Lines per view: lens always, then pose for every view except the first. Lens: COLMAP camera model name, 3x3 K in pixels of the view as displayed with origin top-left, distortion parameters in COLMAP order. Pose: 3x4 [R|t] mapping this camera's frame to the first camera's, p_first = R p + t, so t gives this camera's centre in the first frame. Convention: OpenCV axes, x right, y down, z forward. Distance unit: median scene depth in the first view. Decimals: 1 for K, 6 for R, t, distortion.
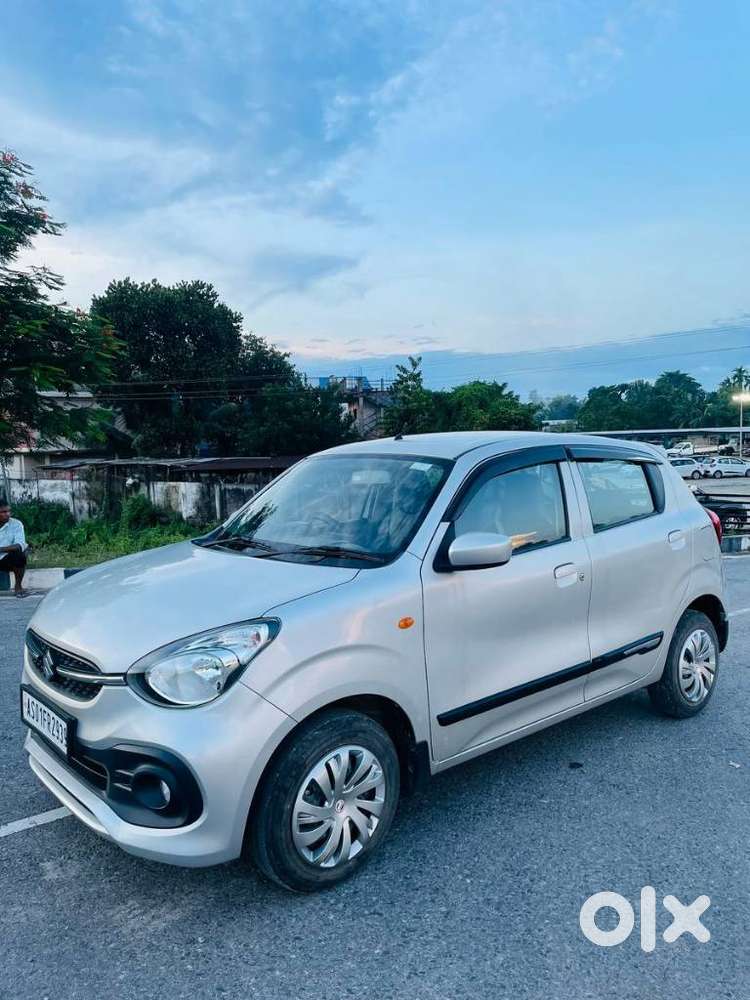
lens RADIAL K [[751.5, 0, 379.1], [0, 751.5, 500.3], [0, 0, 1]] dist [0.085579, -0.104014]
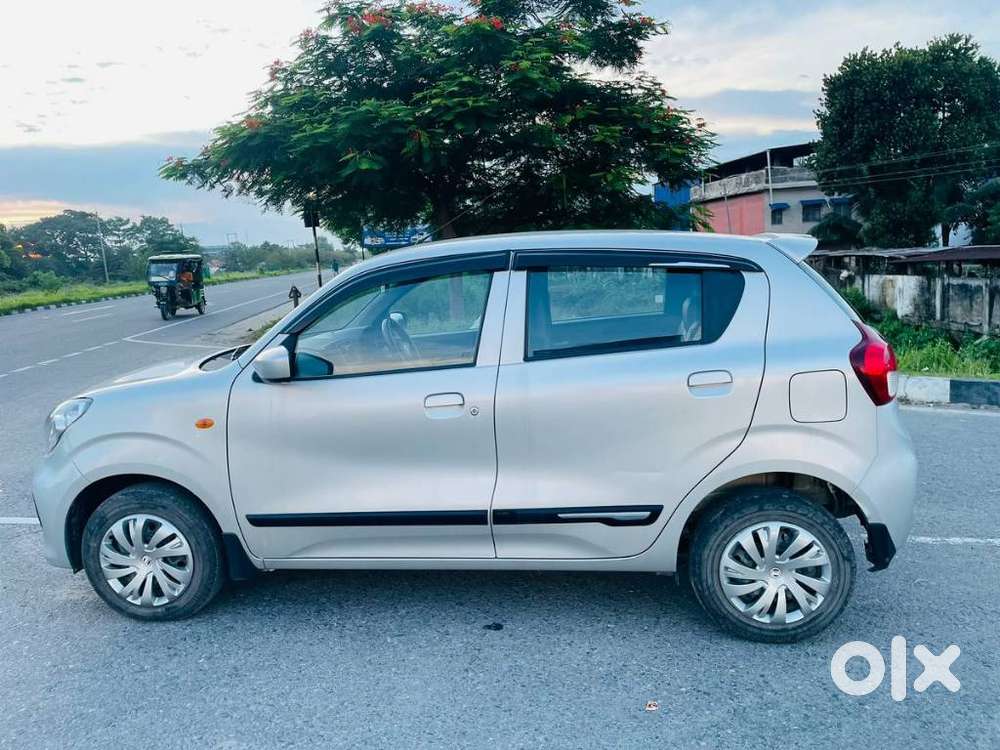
lens RADIAL K [[751.5, 0, 503.7], [0, 751.5, 374.6], [0, 0, 1]] dist [0.085579, -0.104014]
pose [[0.672542, 0.105071, -0.732562, 0.096776], [-0.024744, 0.992509, 0.119639, -0.004260], [0.739645, -0.062335, 0.670104, 0.050591]]
